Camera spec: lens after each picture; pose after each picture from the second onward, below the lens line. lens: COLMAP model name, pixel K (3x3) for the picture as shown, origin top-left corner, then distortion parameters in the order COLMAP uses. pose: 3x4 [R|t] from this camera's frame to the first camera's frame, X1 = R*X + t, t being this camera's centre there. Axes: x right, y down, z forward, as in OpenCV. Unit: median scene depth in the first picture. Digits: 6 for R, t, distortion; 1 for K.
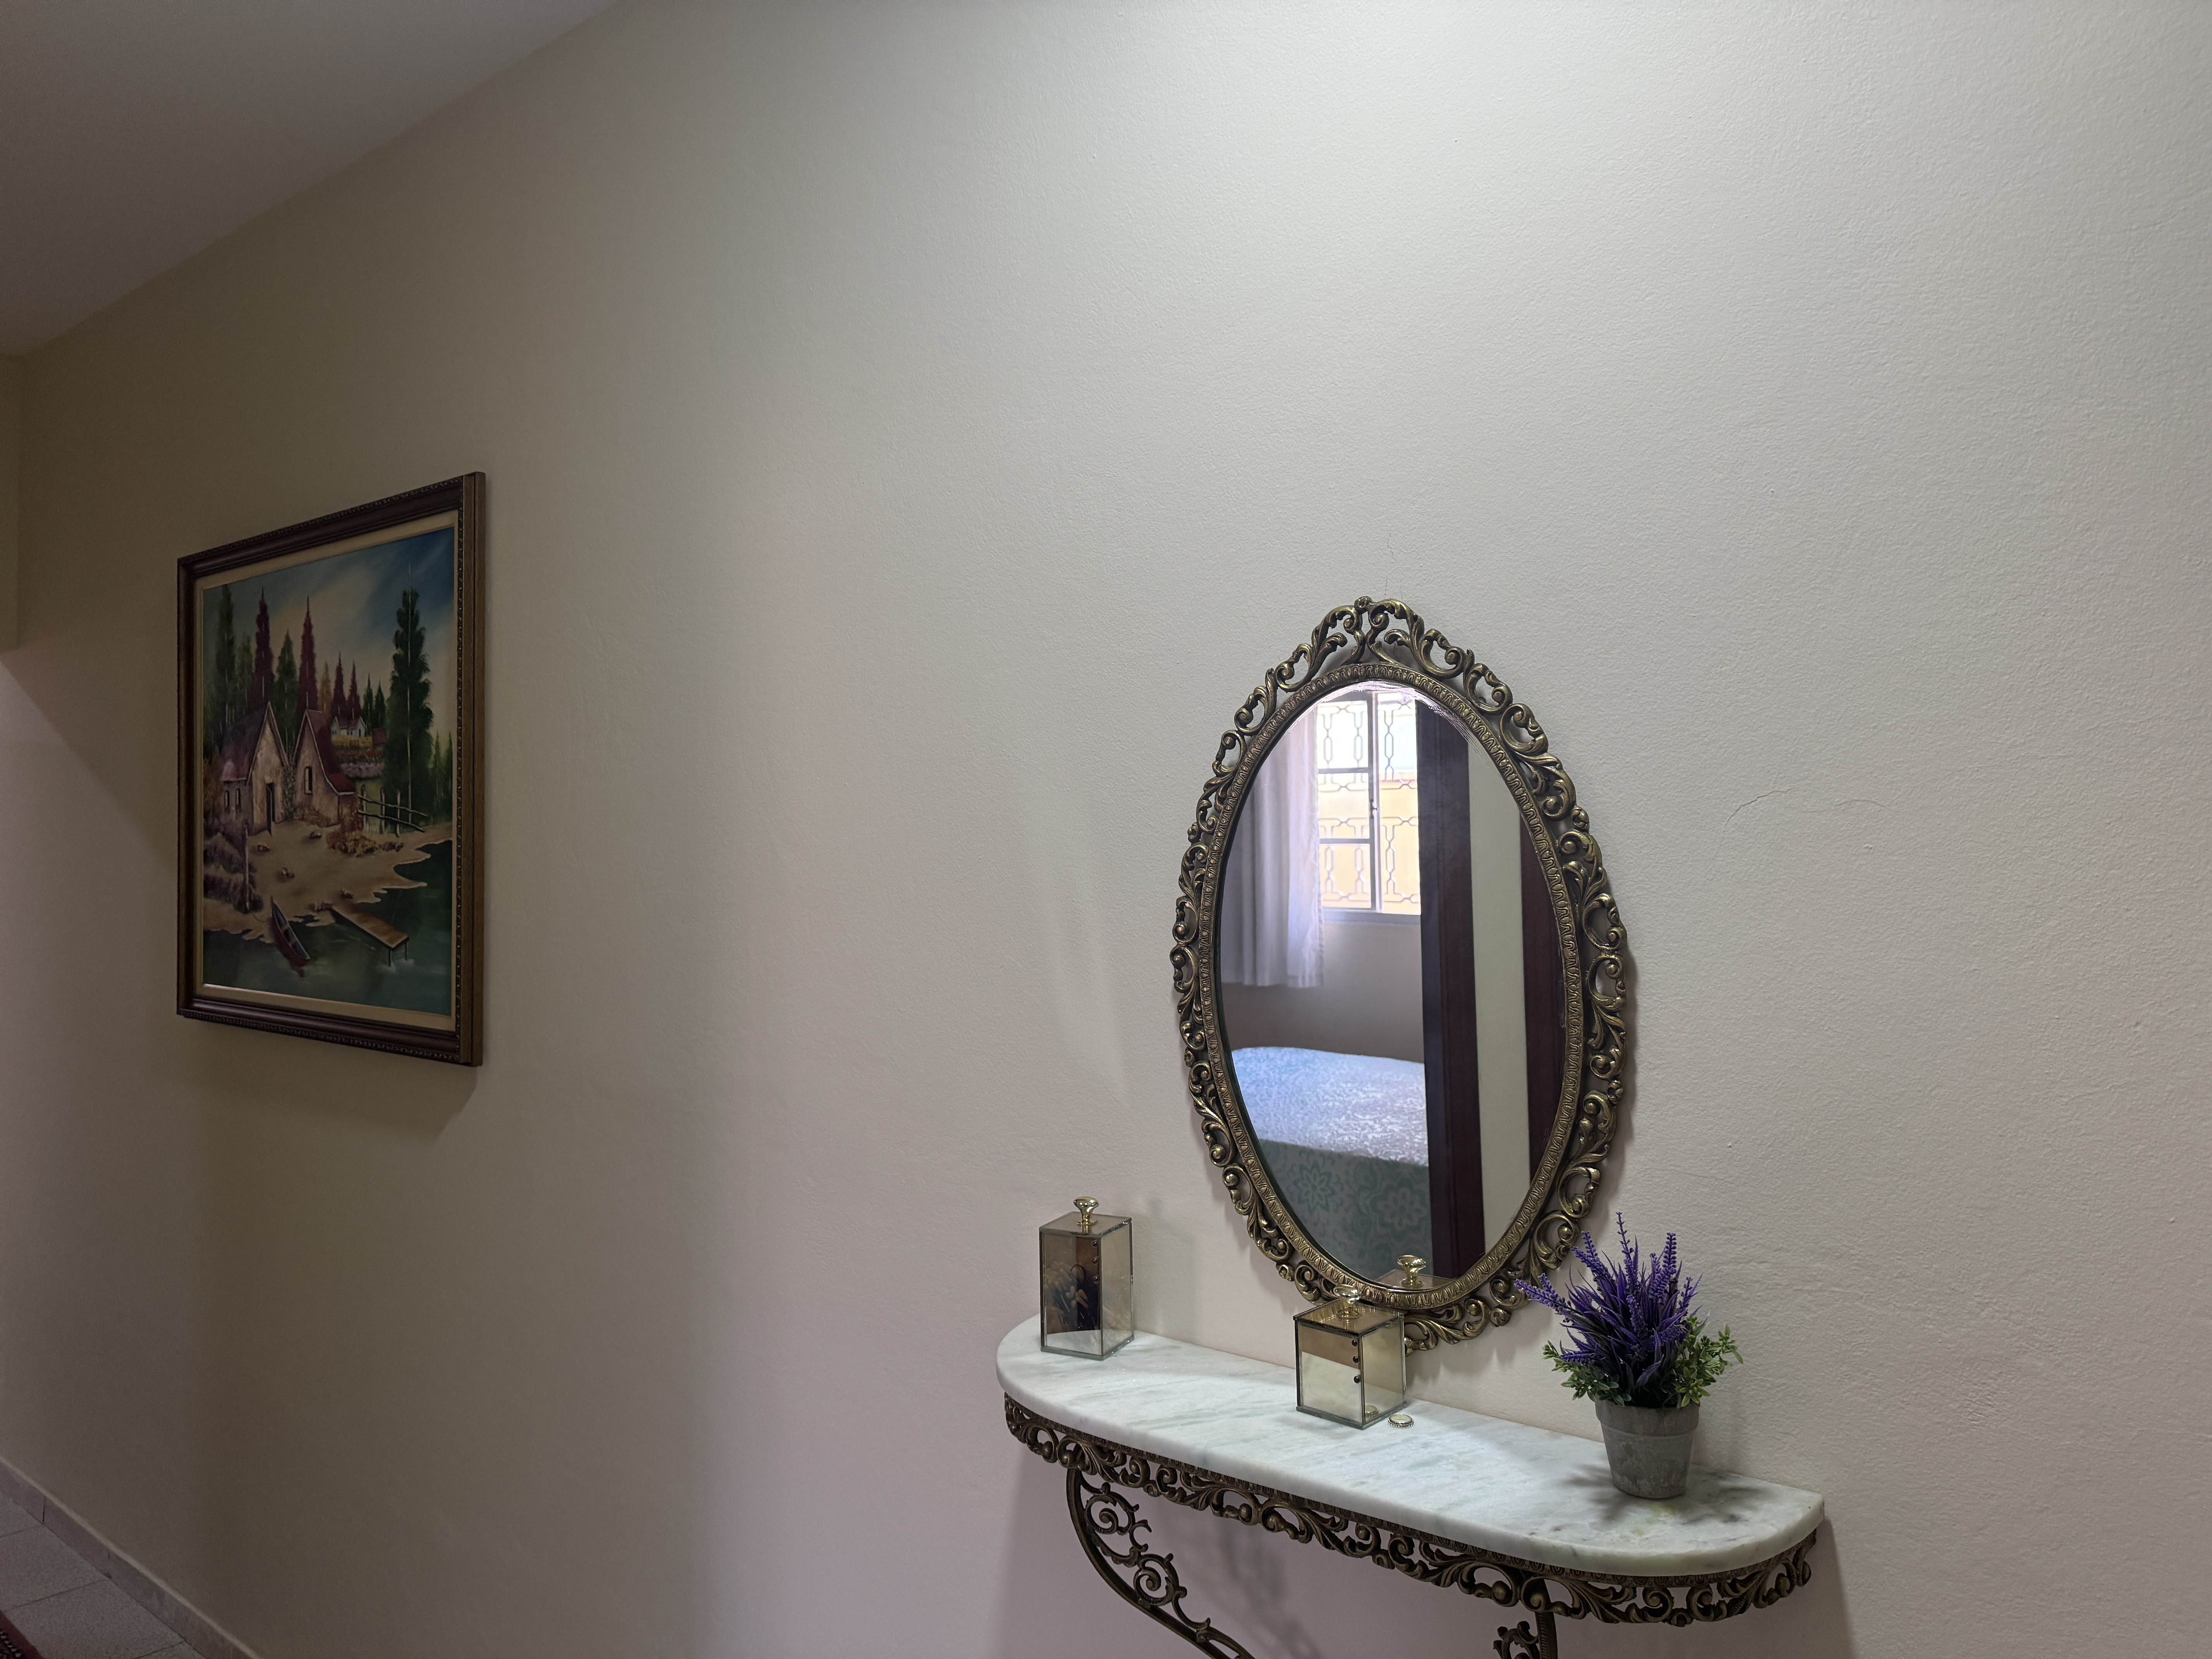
lens RADIAL K [[1565.6, 0, 1108.2], [0, 1565.6, 827.3], [0, 0, 1]] dist [0.025933, -0.002494]
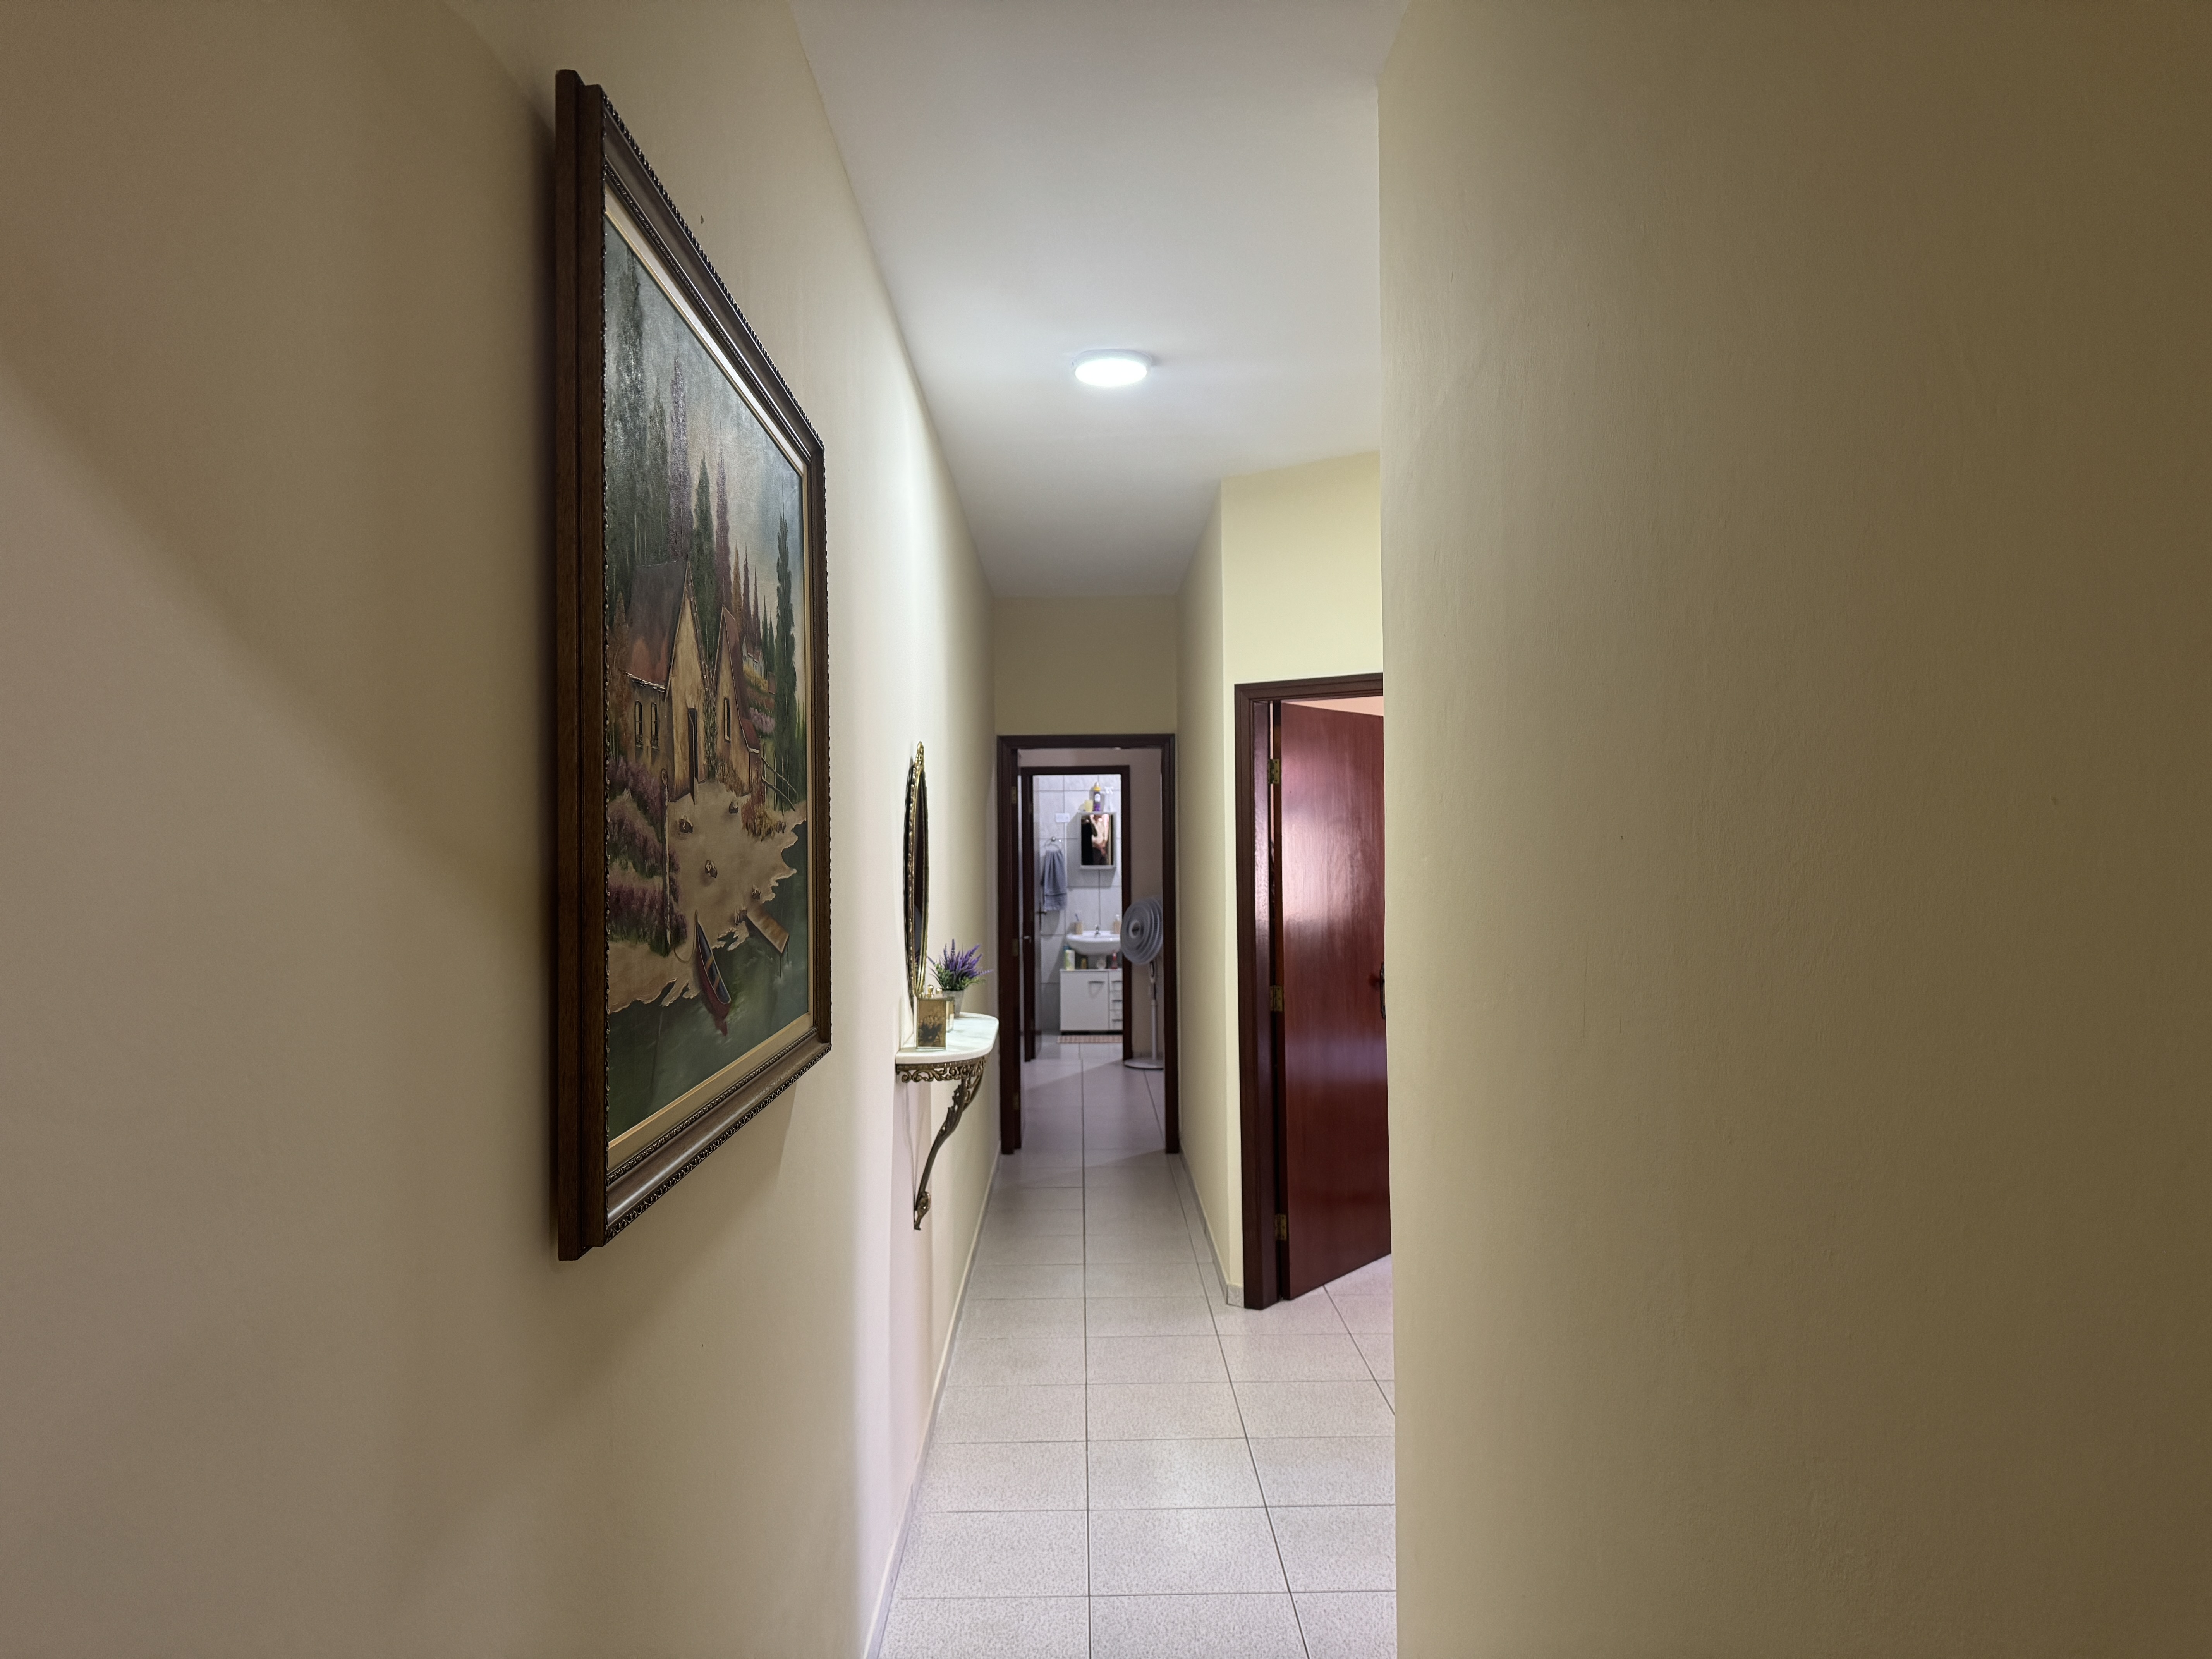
lens RADIAL K [[1565.6, 0, 1105.5], [0, 1565.6, 832.8], [0, 0, 1]] dist [0.025933, -0.002494]
pose [[-0.658375, 0.012032, 0.752594, -1.077873], [0.004445, 0.999917, -0.012097, 0.023790], [-0.752677, -0.004619, -0.658374, 1.297249]]
